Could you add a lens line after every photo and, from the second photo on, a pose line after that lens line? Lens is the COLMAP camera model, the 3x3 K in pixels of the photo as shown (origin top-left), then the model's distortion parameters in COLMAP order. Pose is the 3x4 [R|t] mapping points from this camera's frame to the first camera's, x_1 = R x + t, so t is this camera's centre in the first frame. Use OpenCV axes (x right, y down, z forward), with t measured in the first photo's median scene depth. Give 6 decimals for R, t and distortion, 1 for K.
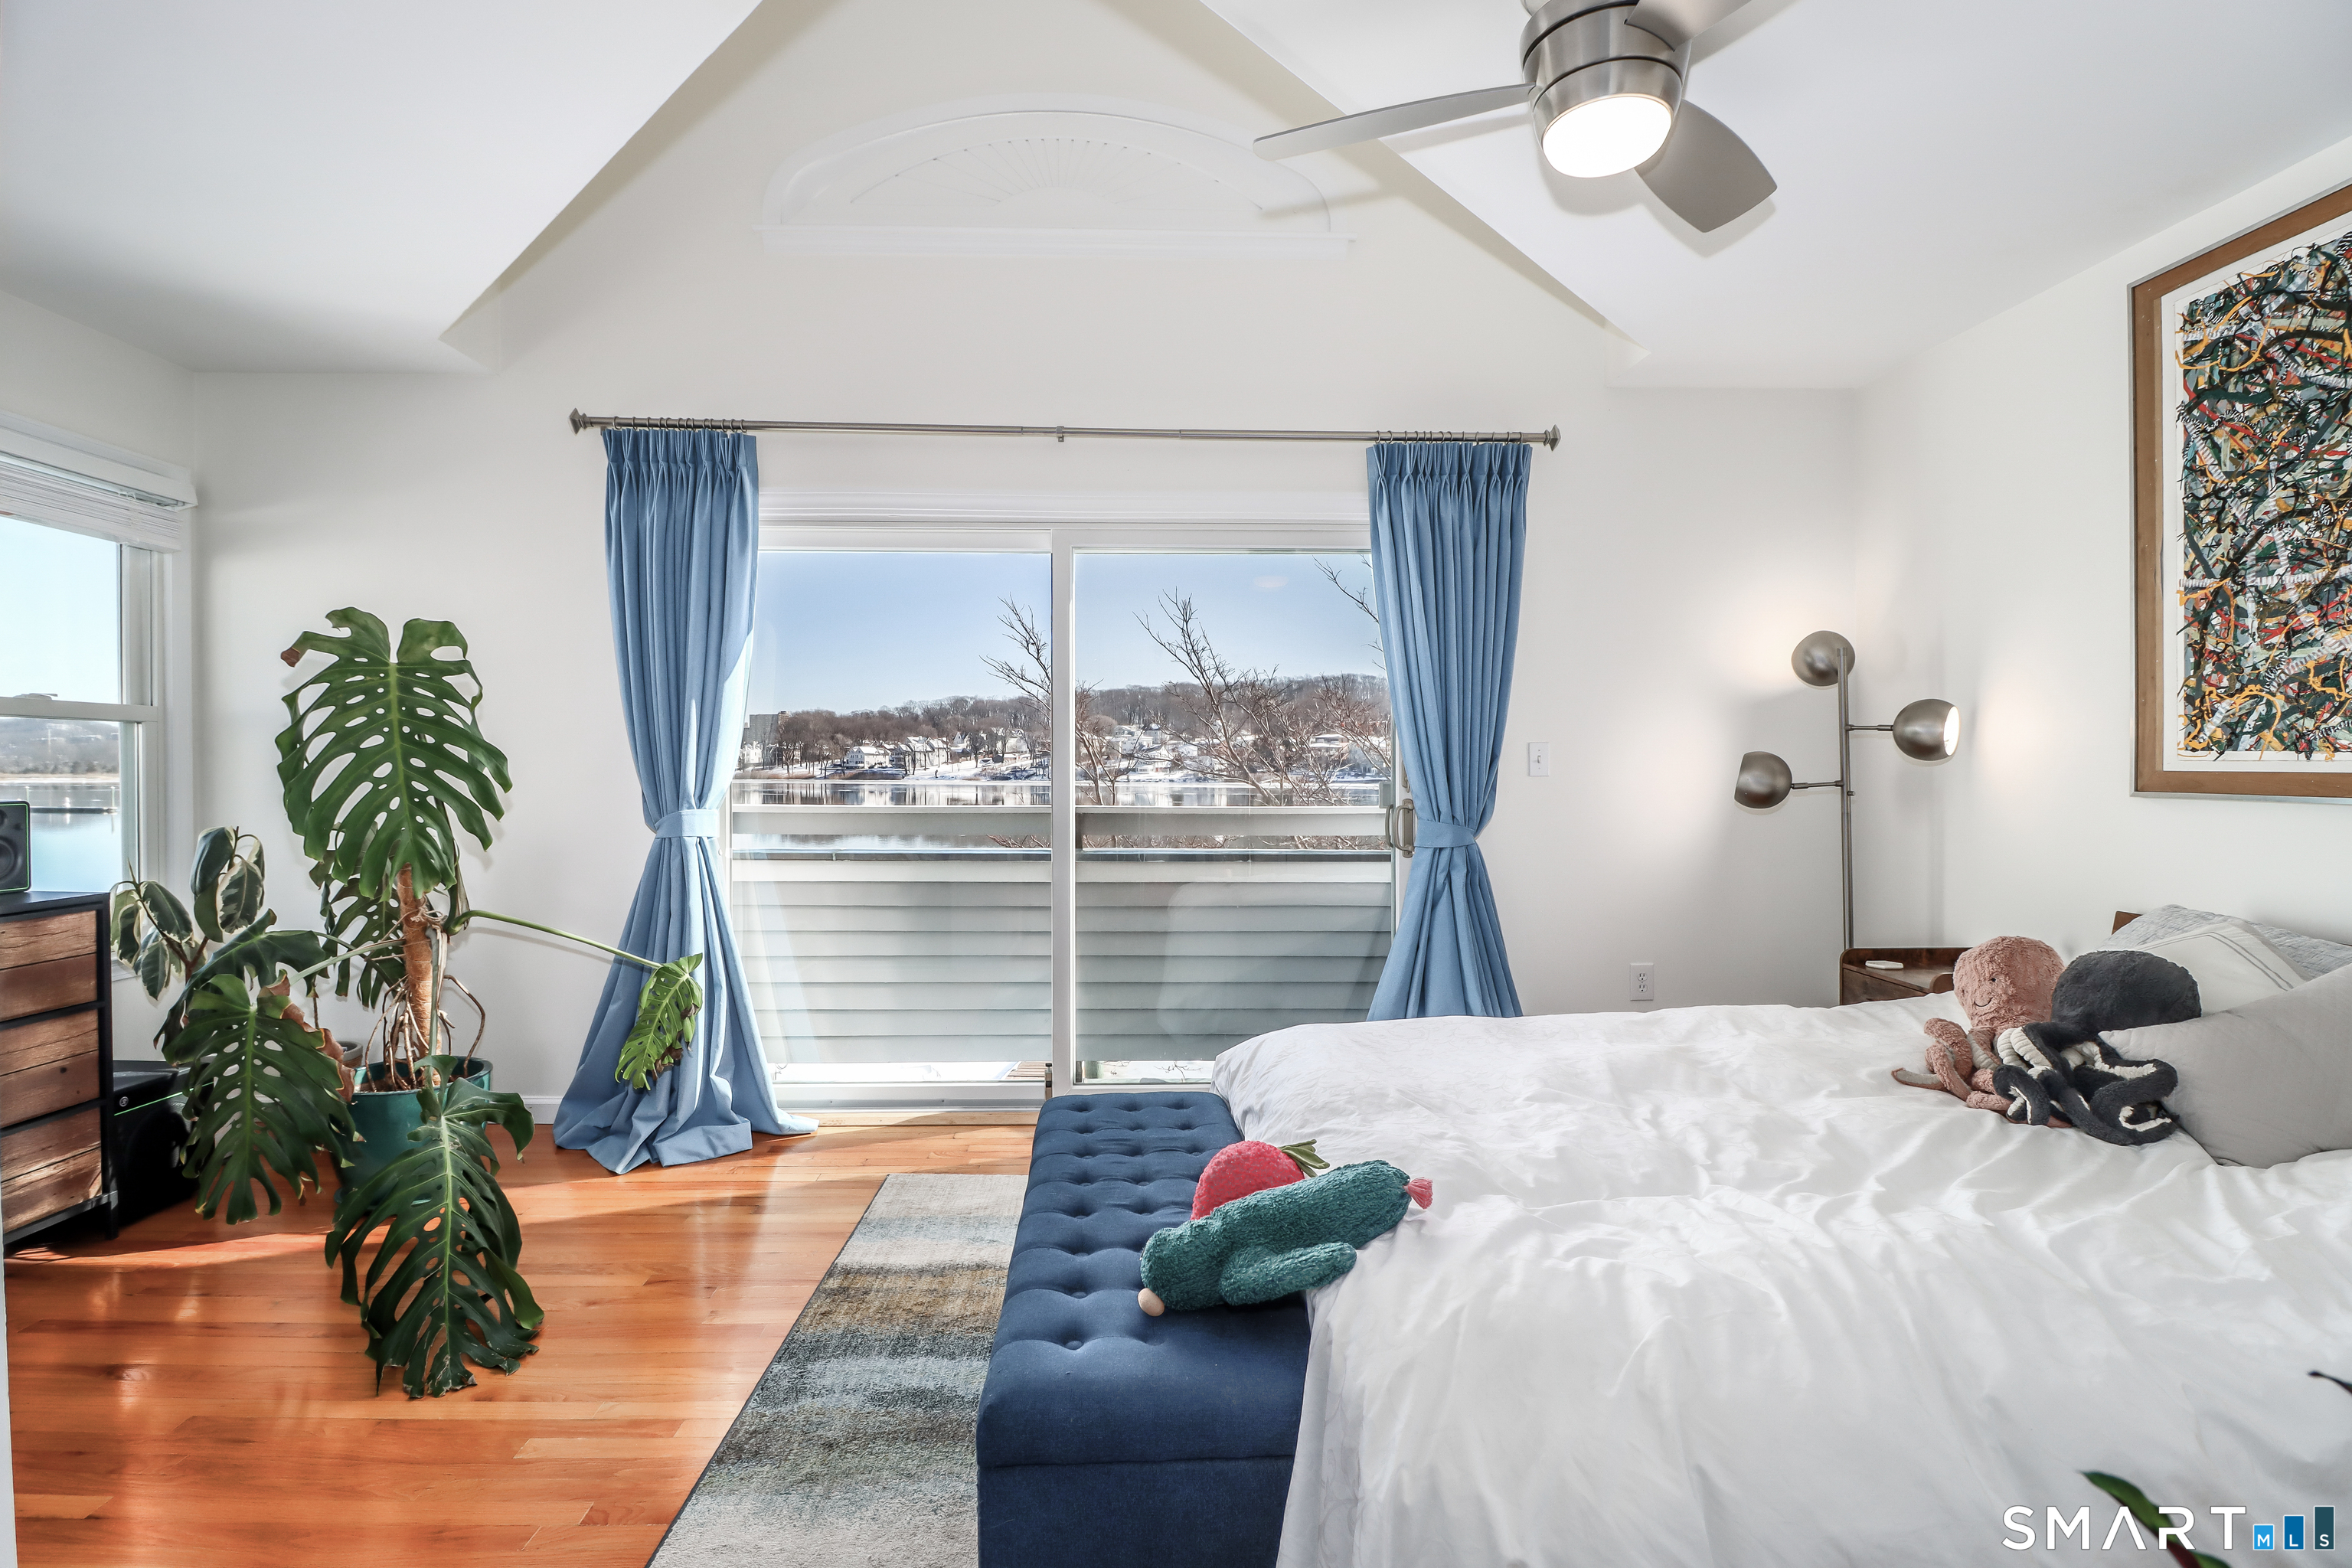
lens RADIAL K [[1148.0, 0, 1139.1], [0, 1148.0, 781.8], [0, 0, 1]] dist [0.001419, -0.000983]
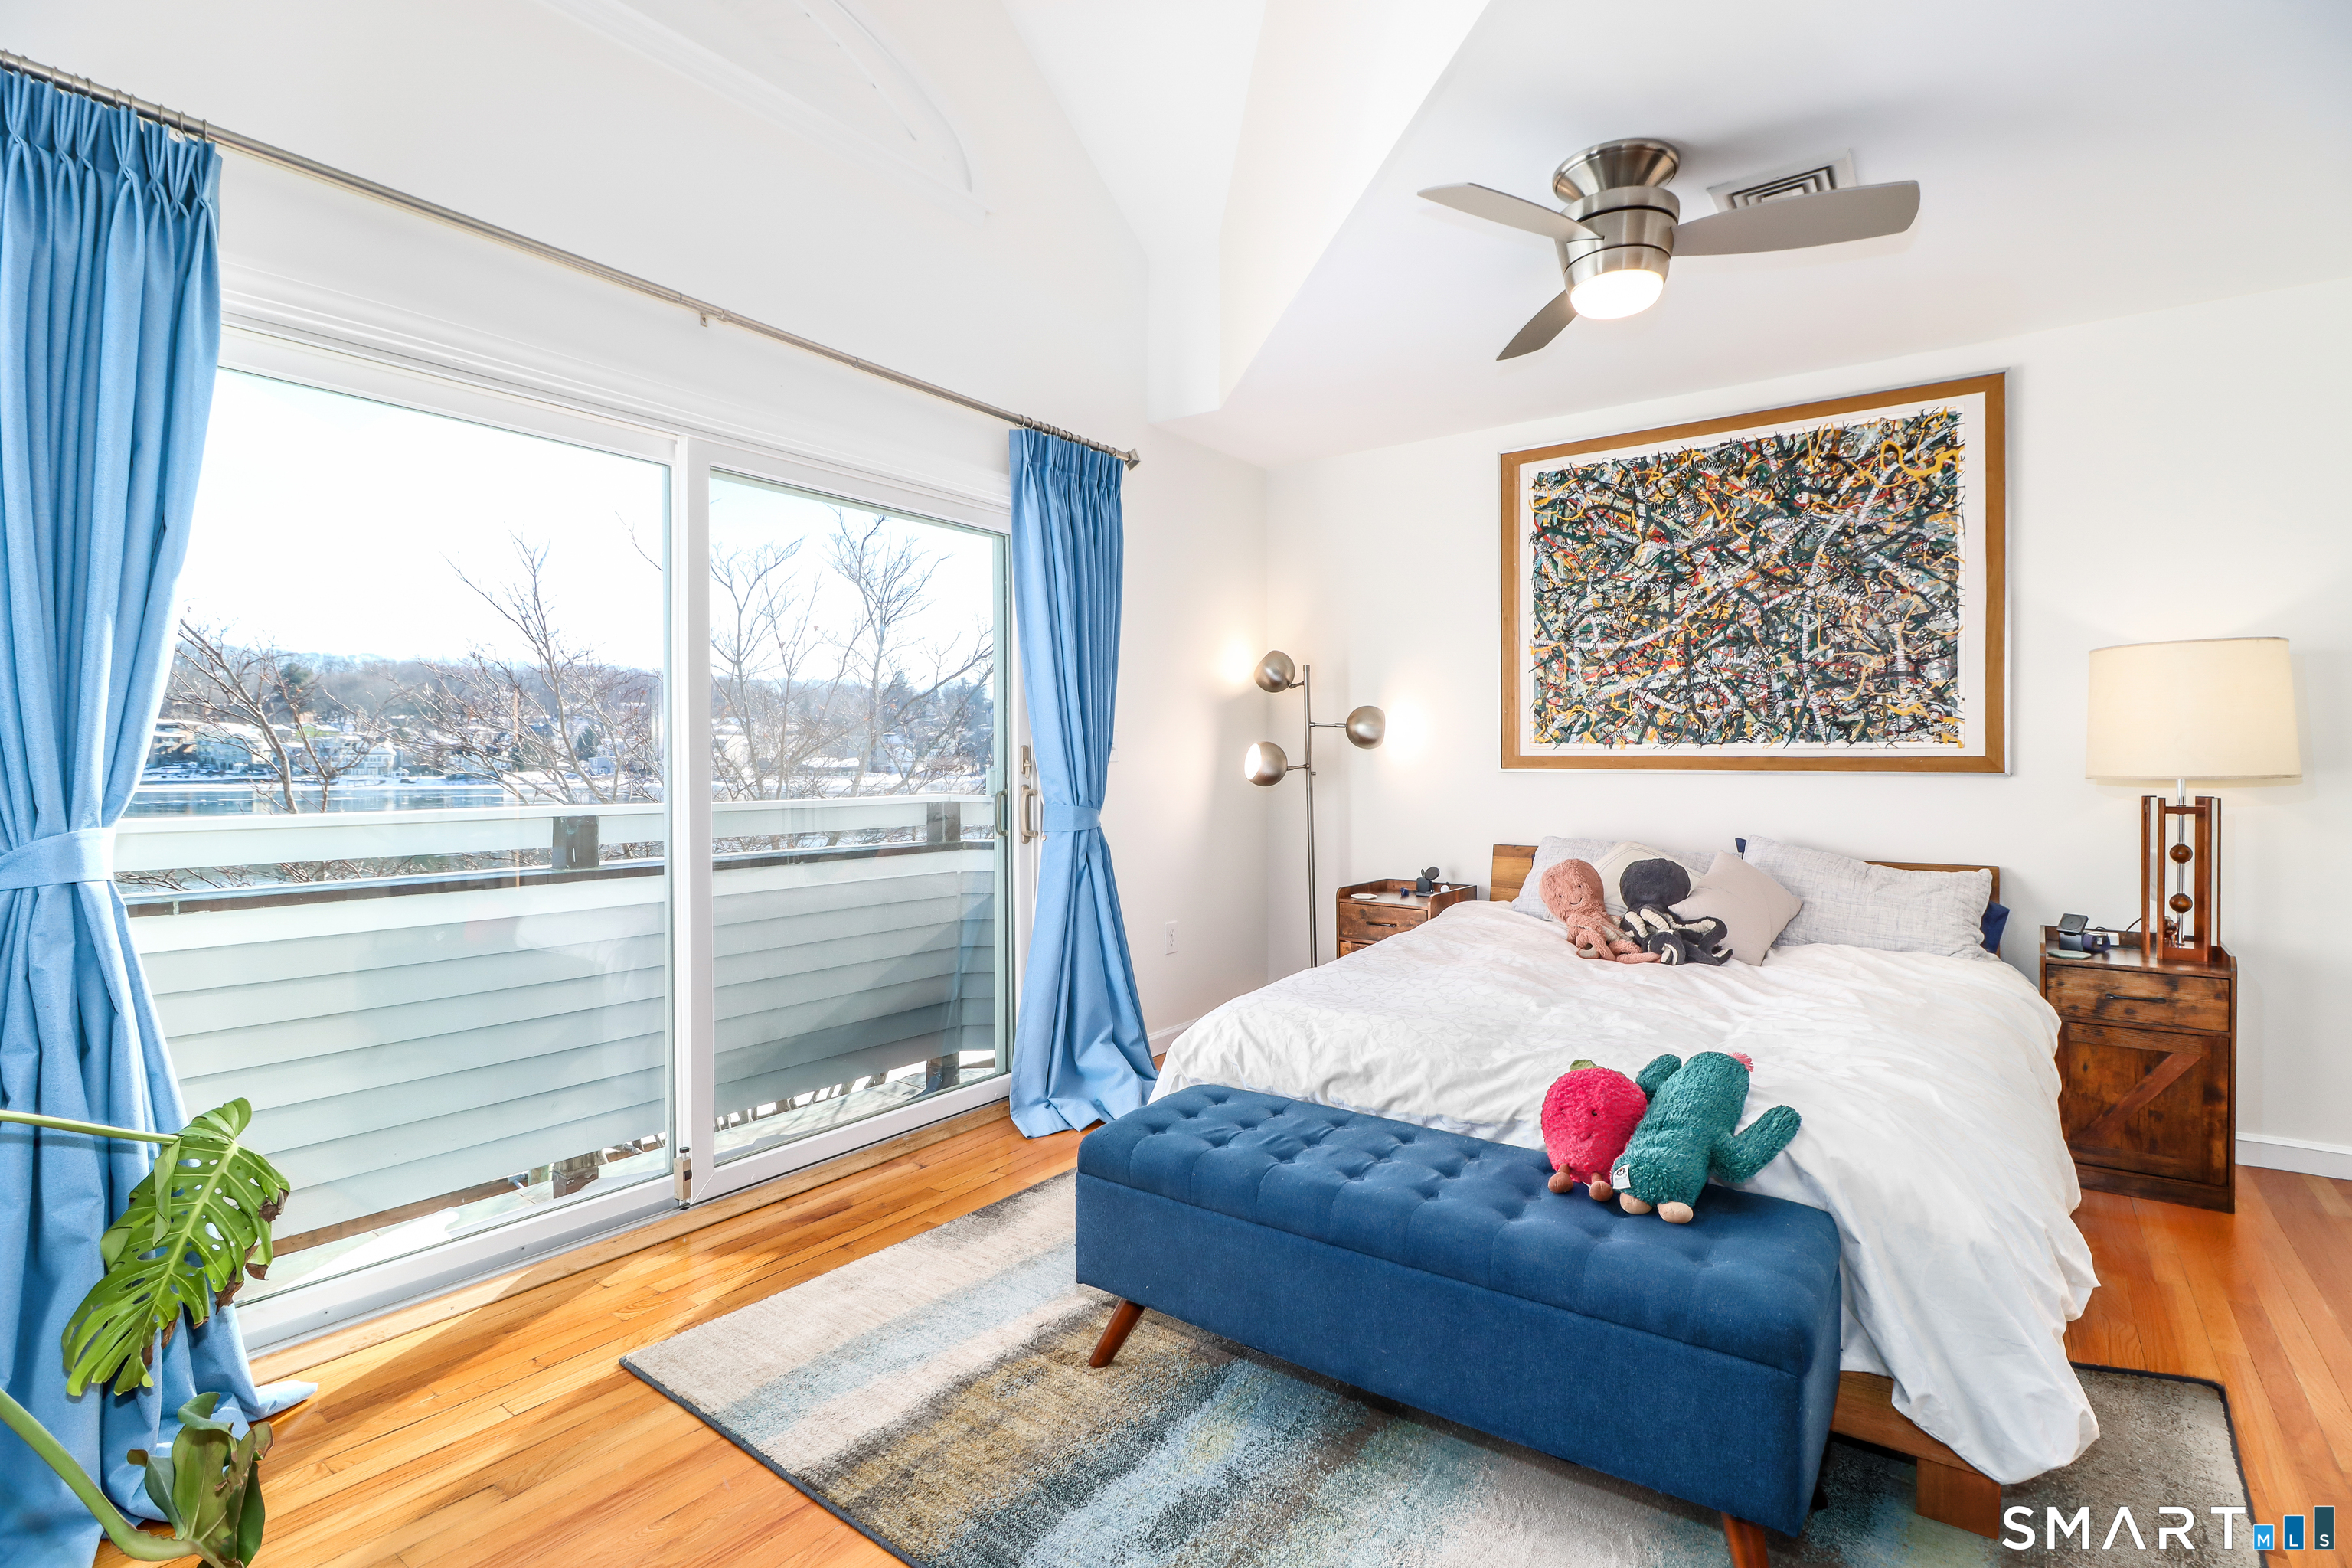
lens RADIAL K [[1108.6, 0, 1190.3], [0, 1108.6, 775.2], [0, 0, 1]] dist [0.014397, -0.018529]
pose [[0.609980, -0.010362, 0.792349, -0.648107], [0.011372, 0.999926, 0.004323, 0.006389], [-0.792335, 0.006374, 0.610052, 0.412887]]
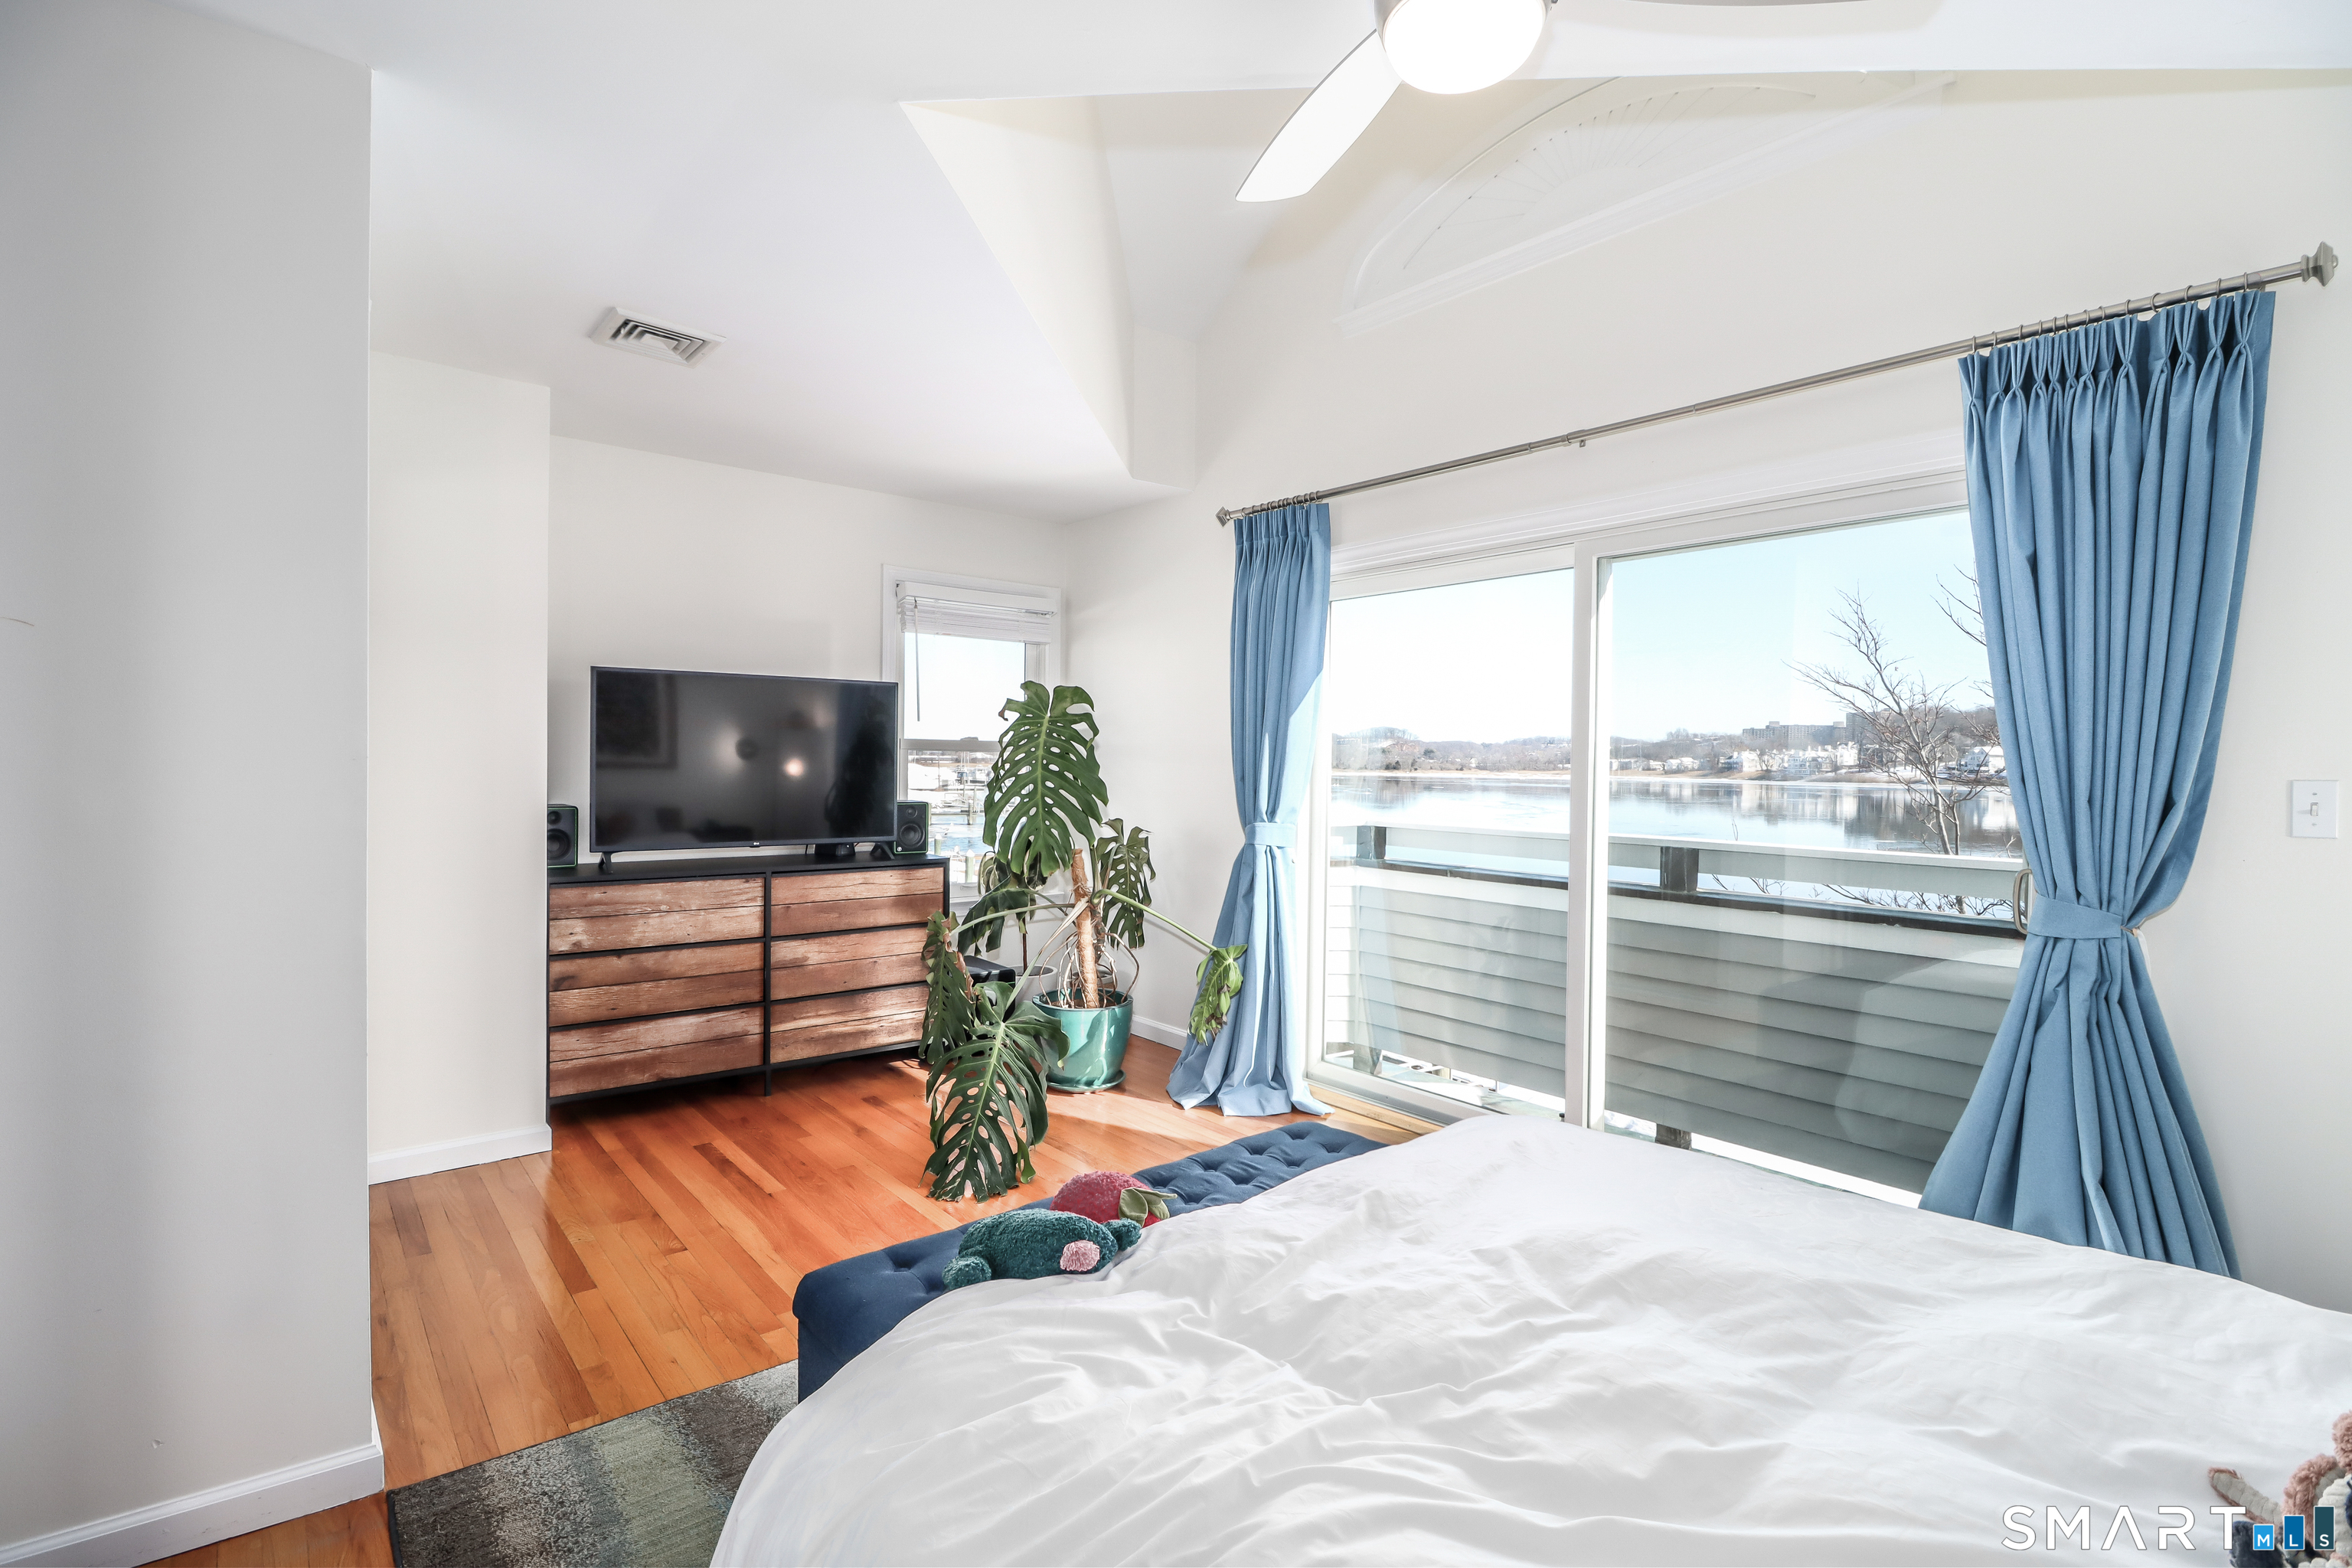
lens RADIAL K [[1108.6, 0, 1190.3], [0, 1108.6, 775.2], [0, 0, 1]] dist [0.014397, -0.018529]
pose [[0.615203, 0.016890, -0.788188, 0.627154], [-0.019325, 0.999793, 0.006340, -0.042253], [0.788132, 0.011332, 0.615402, 0.277918]]
